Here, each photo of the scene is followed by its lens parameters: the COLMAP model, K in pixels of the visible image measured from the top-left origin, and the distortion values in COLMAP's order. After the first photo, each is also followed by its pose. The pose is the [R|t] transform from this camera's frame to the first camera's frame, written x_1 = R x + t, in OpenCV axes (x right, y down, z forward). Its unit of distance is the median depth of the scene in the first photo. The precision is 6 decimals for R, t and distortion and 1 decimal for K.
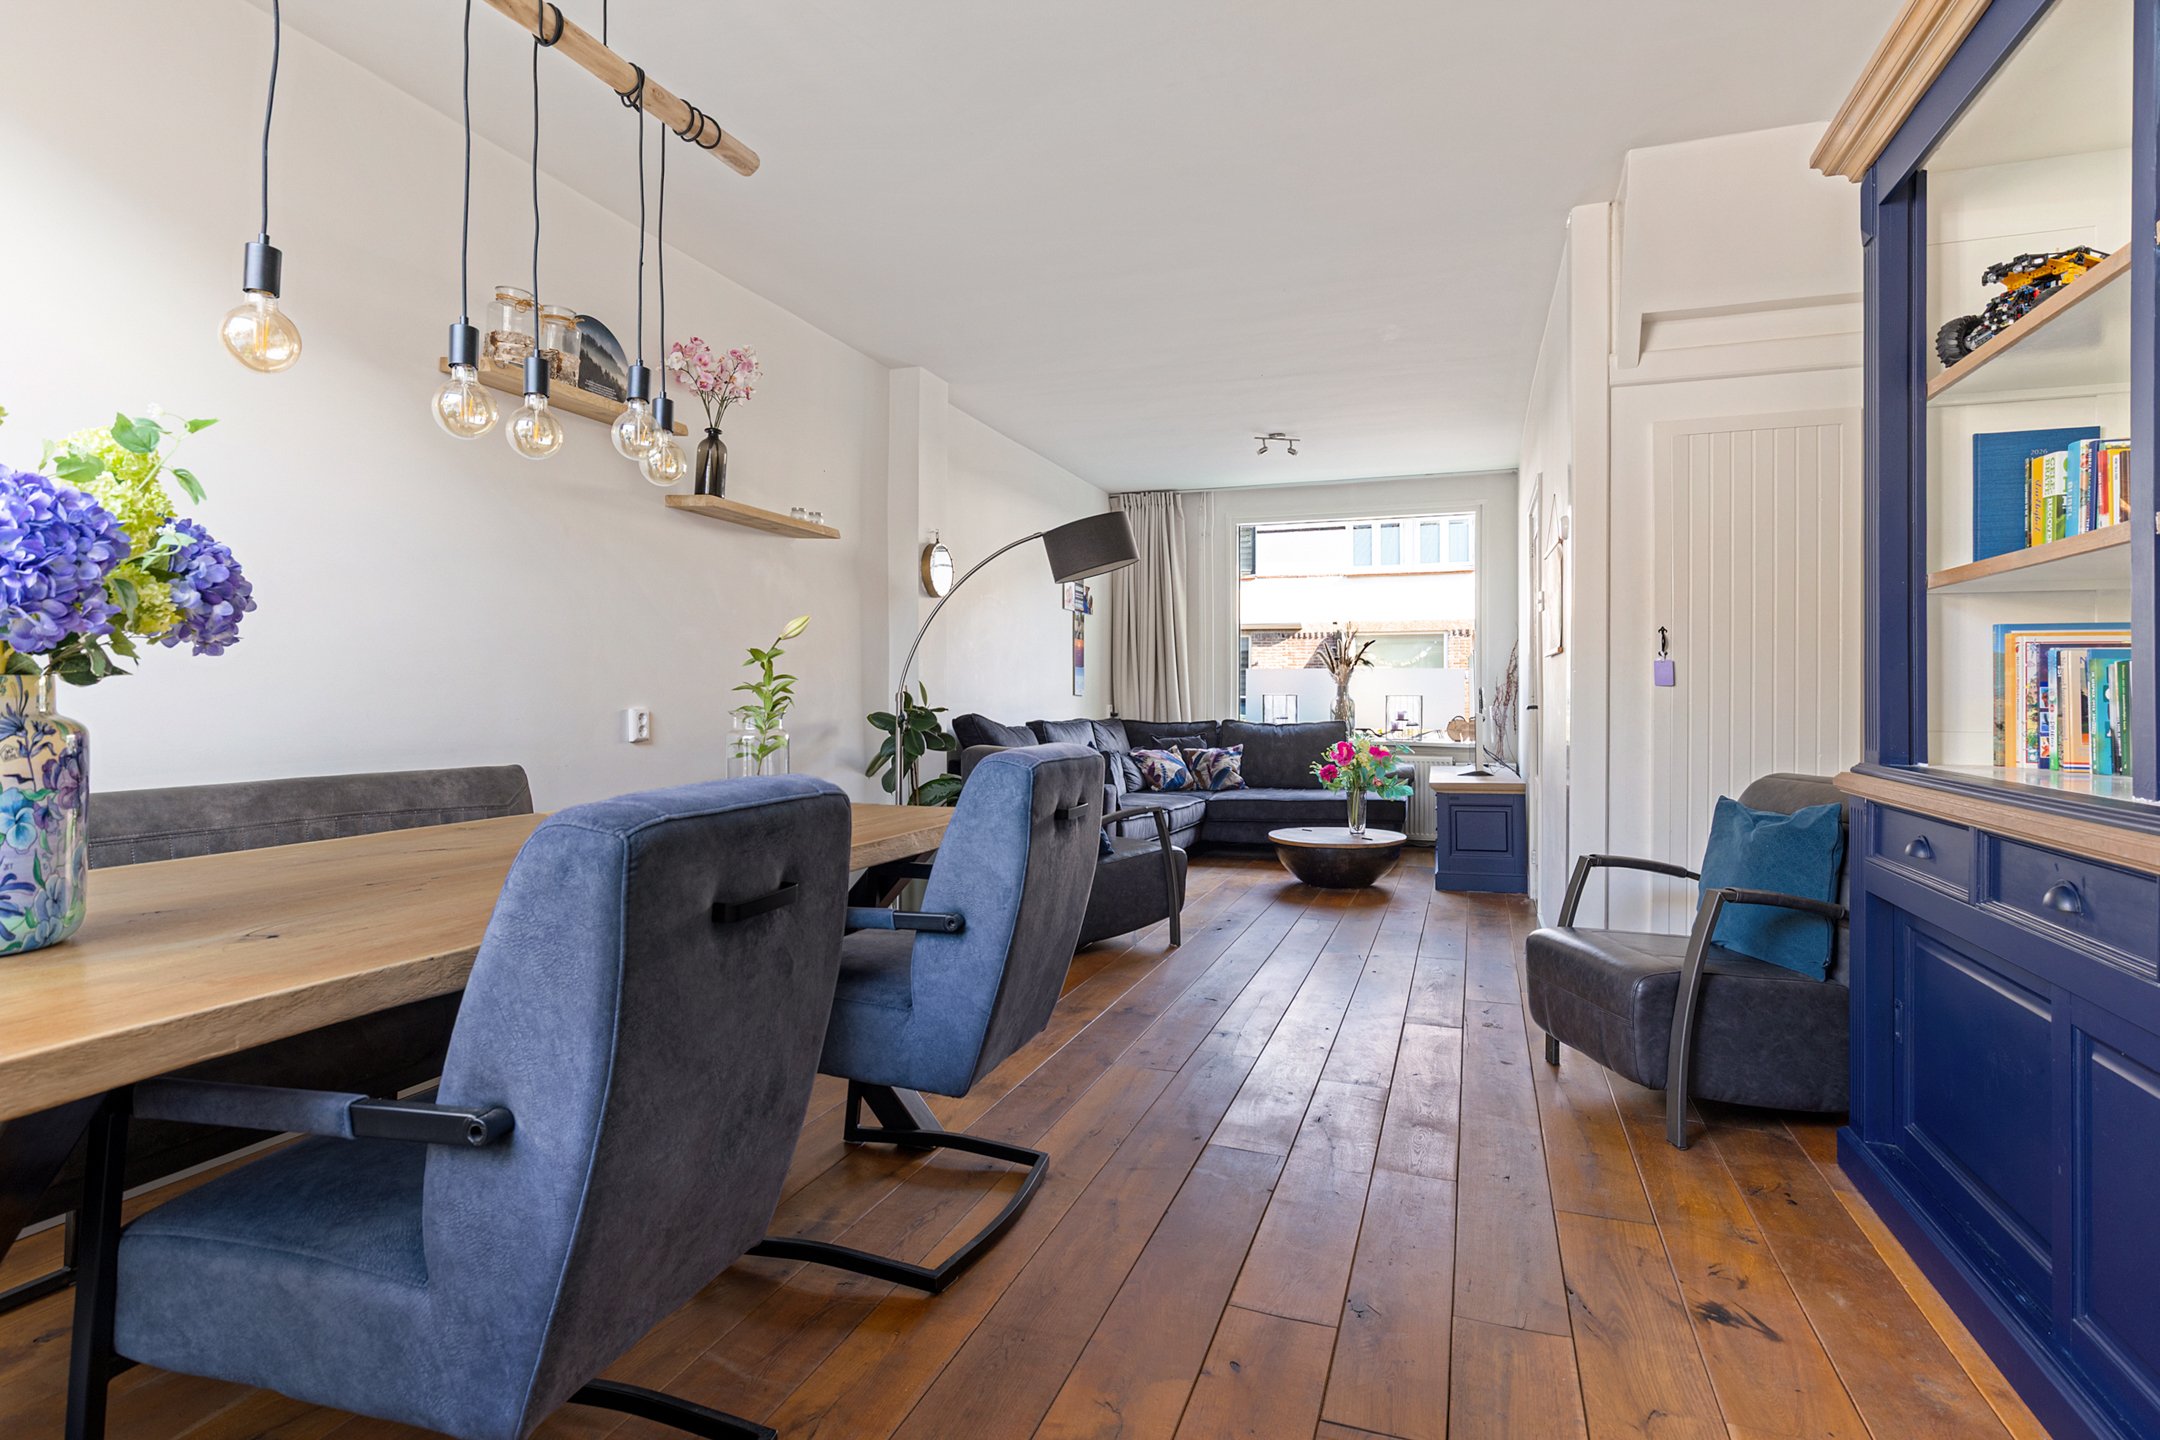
lens RADIAL K [[1135.4, 0, 1074.5], [0, 1135.4, 691.8], [0, 0, 1]] dist [0.000988, 0.000048]
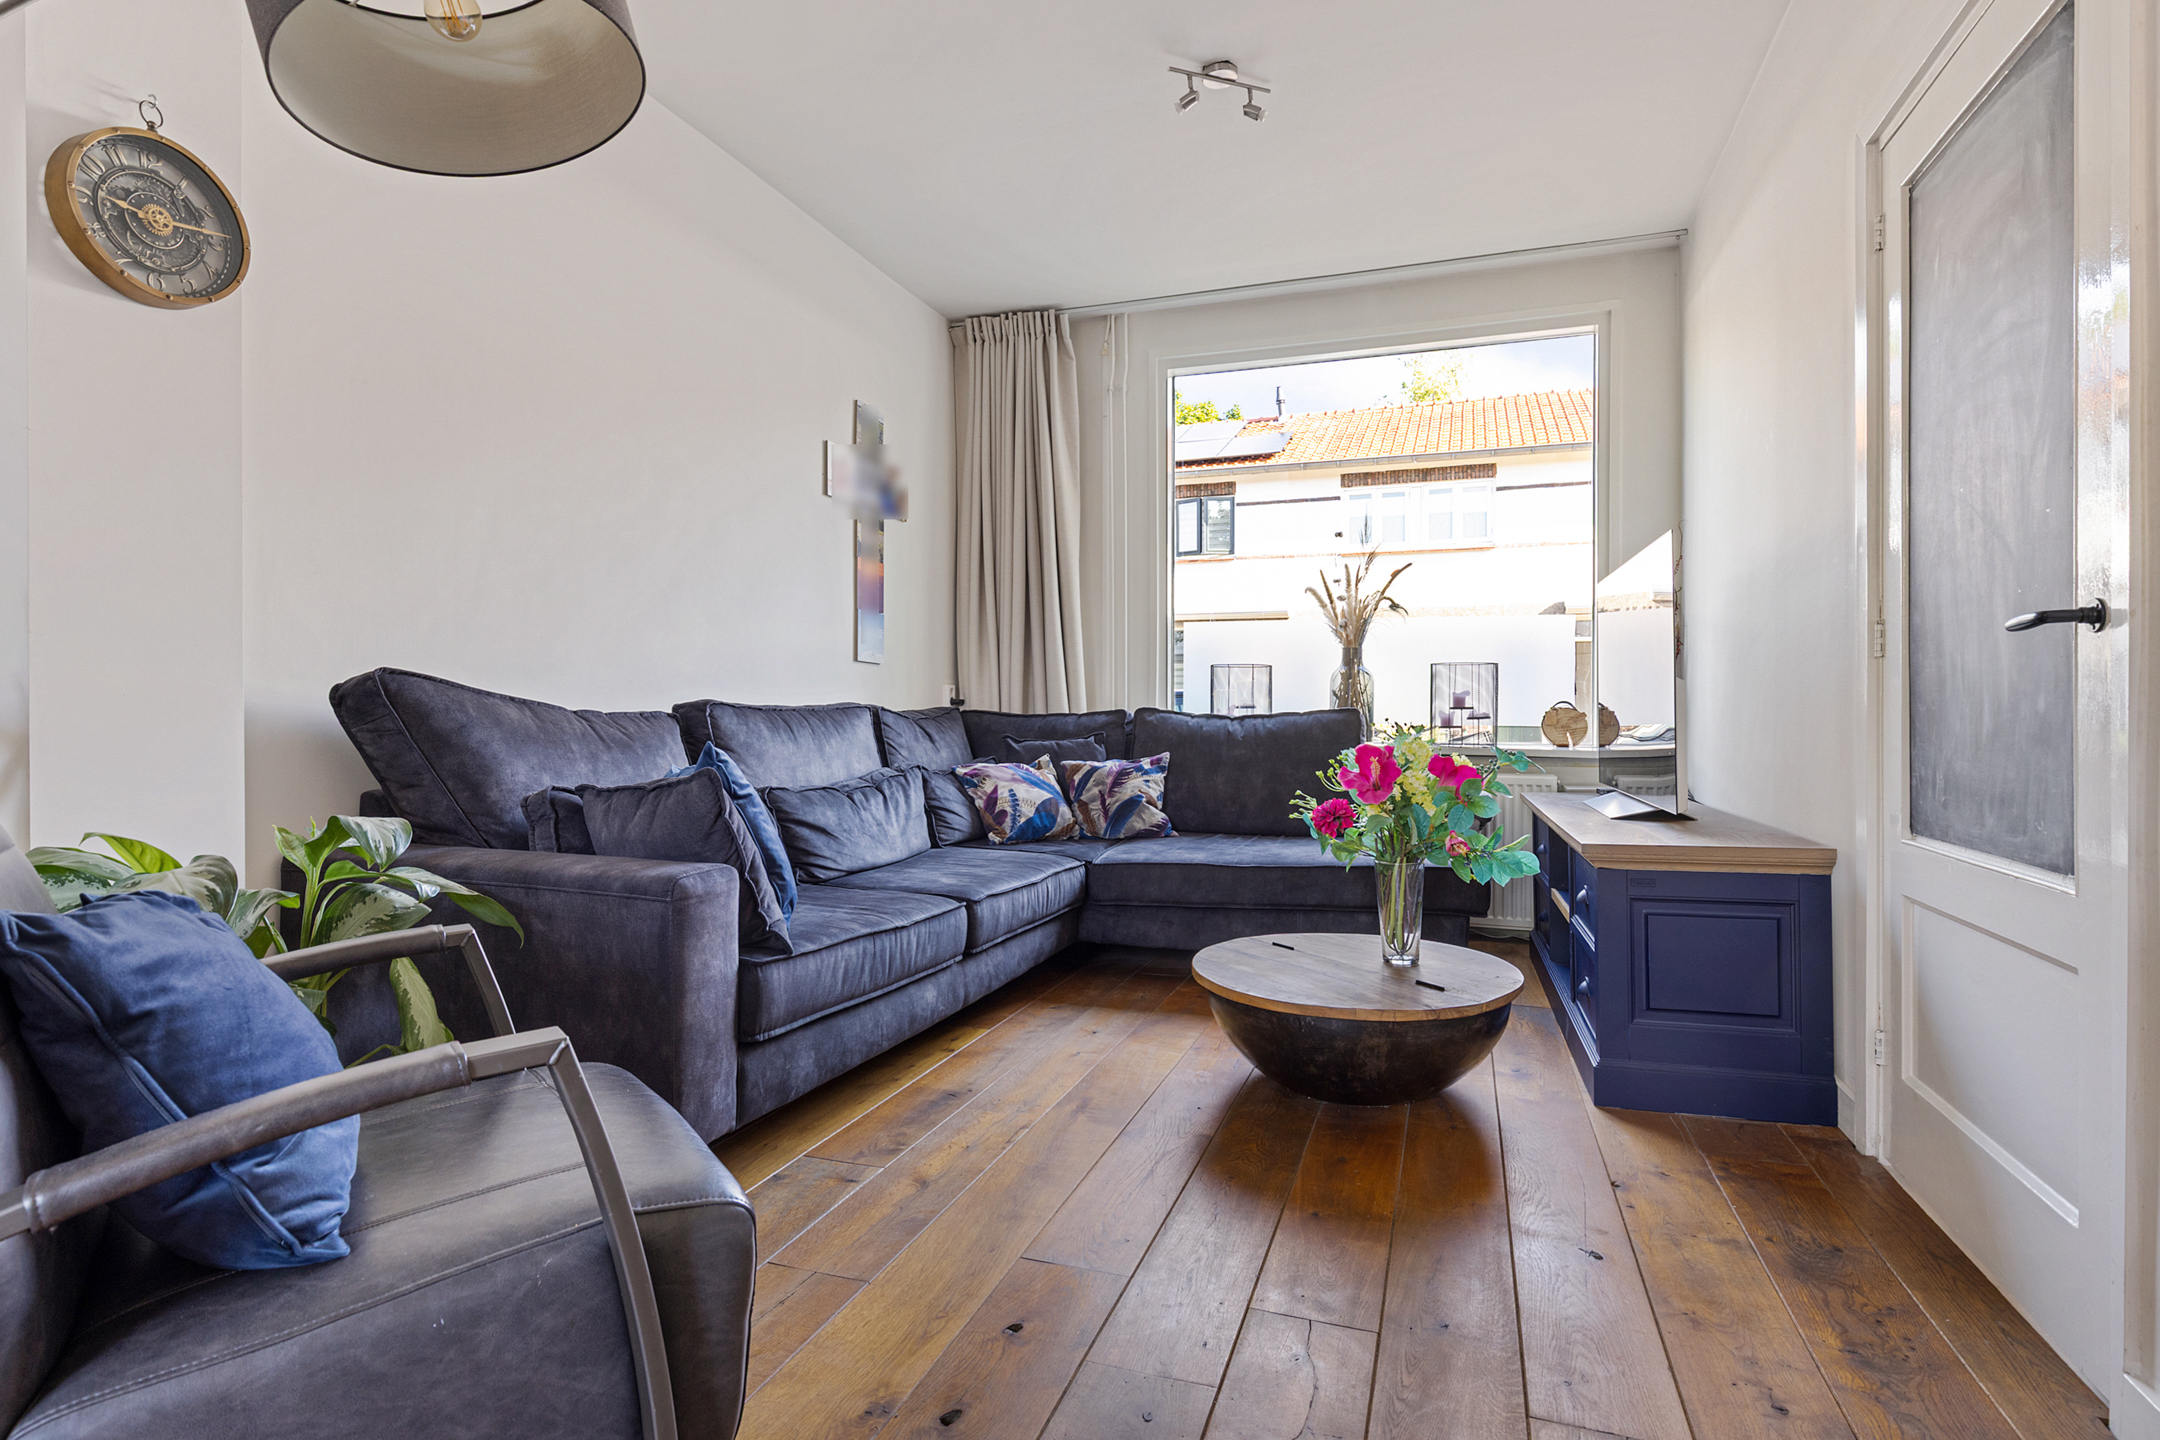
lens RADIAL K [[1126.6, 0, 1080.0], [0, 1126.6, 720.0], [0, 0, 1]] dist [0.001679, 0.000382]
pose [[0.999924, -0.001912, 0.012219, 0.105463], [0.001726, 0.999883, 0.015219, 0.023904], [-0.012246, -0.015197, 0.999810, 0.494368]]
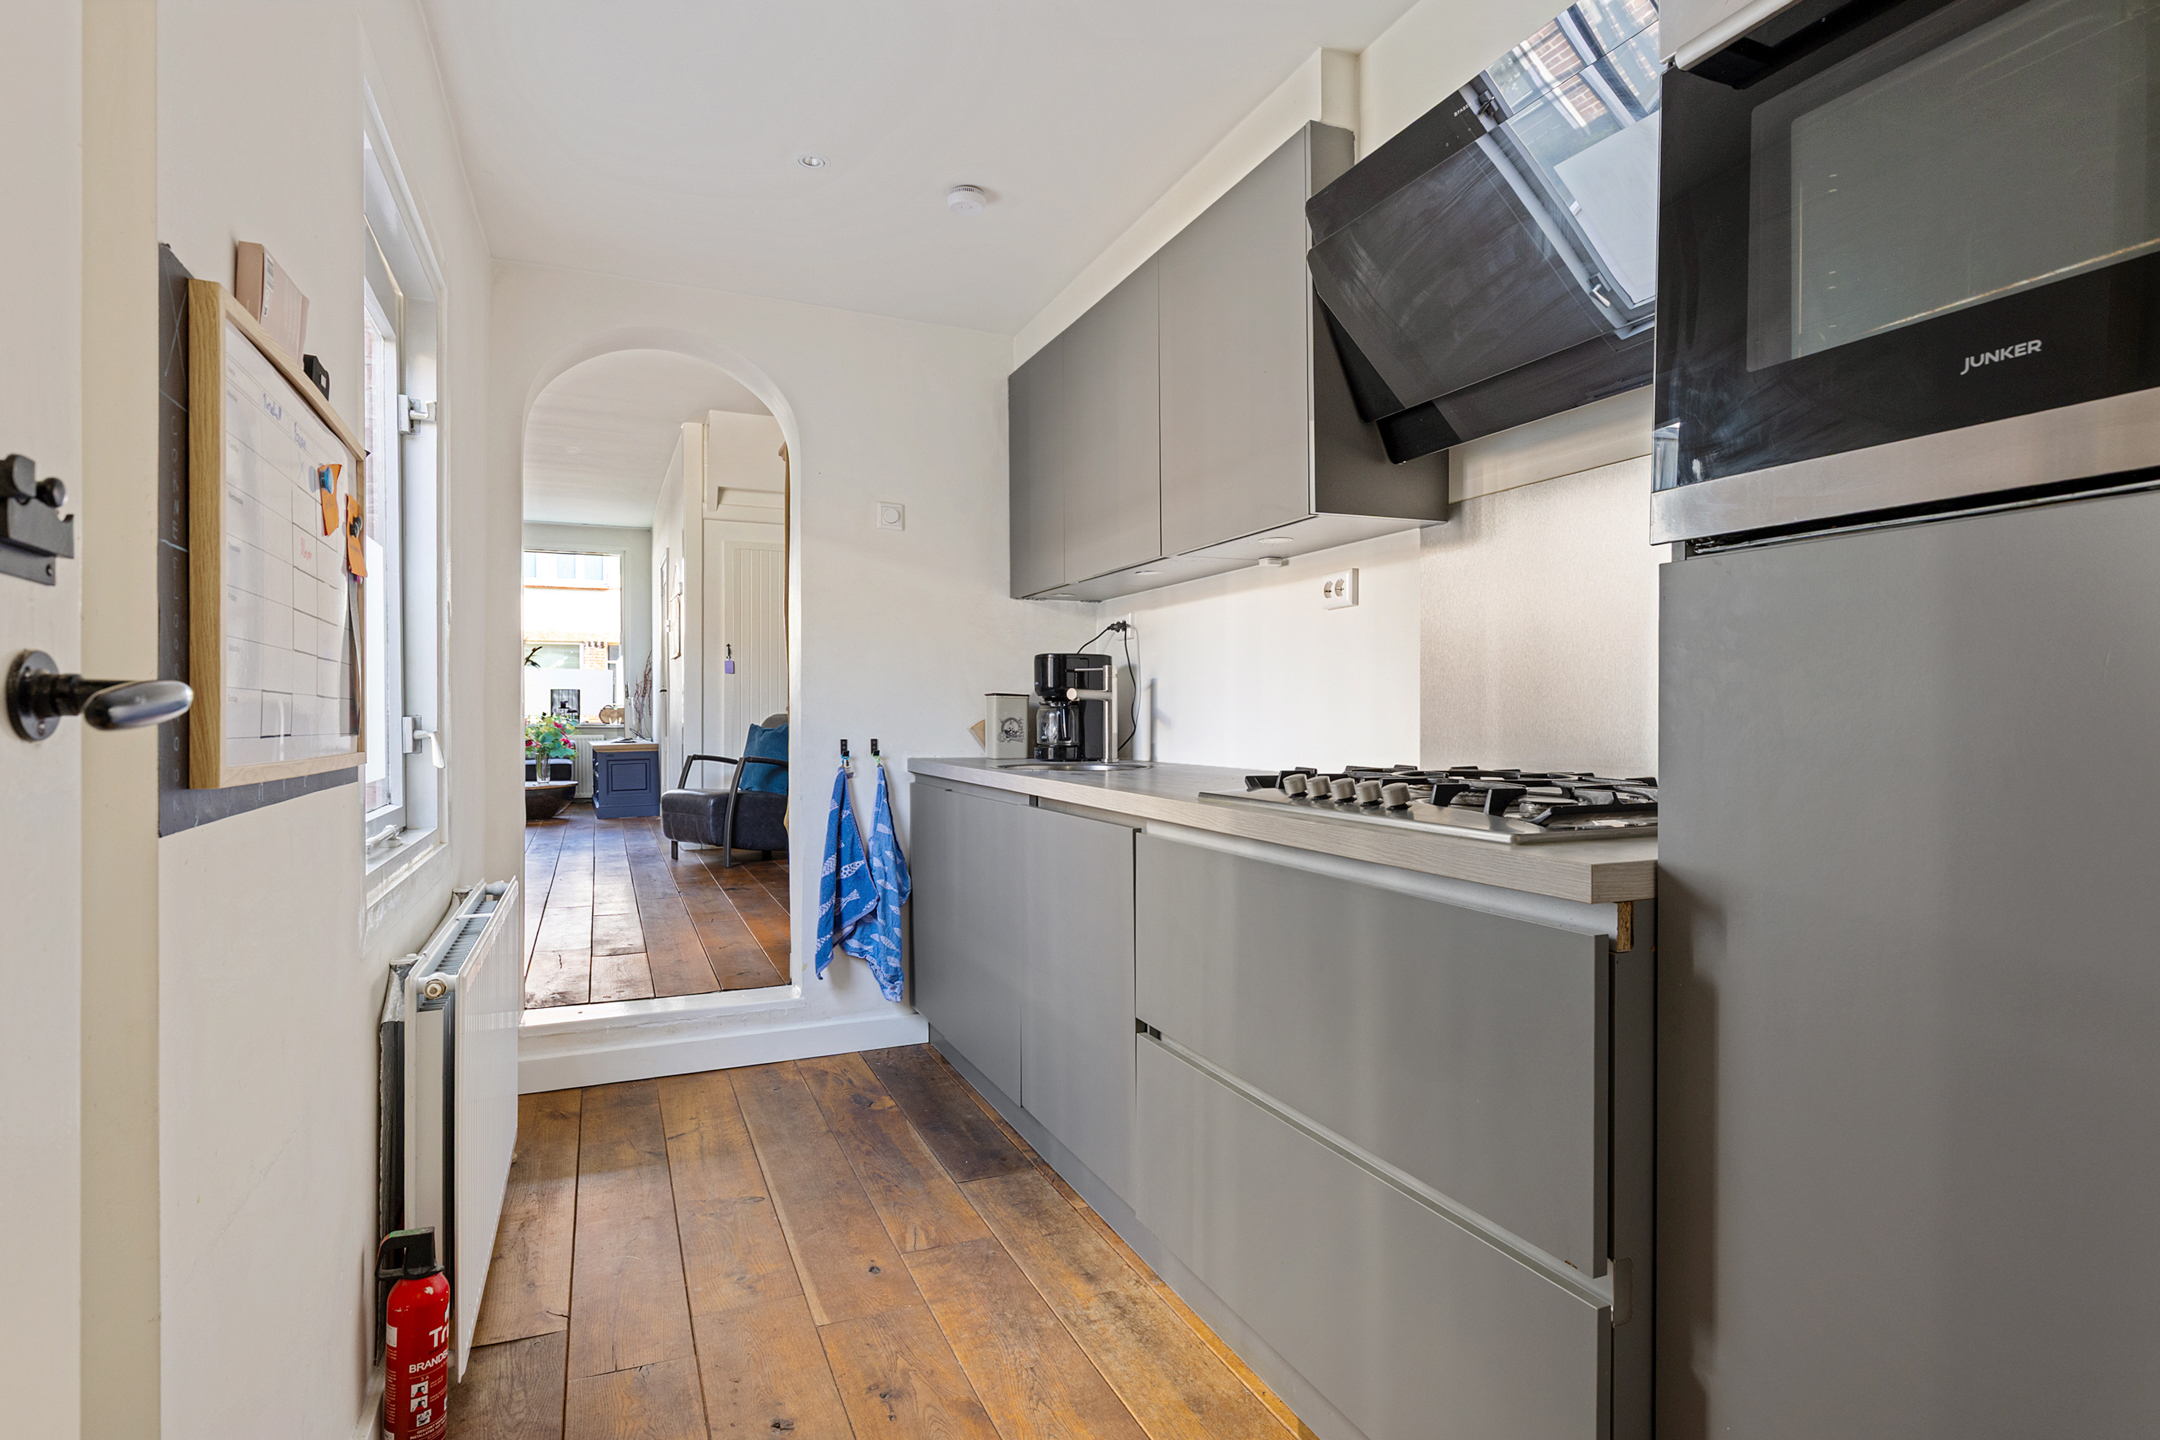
lens RADIAL K [[1126.6, 0, 1080.0], [0, 1126.6, 720.0], [0, 0, 1]] dist [0.001679, 0.000382]
pose [[0.737808, -0.005764, 0.674986, -0.164105], [-0.002656, 0.999931, 0.011441, 0.023890], [-0.675005, -0.010234, 0.737742, -0.396209]]
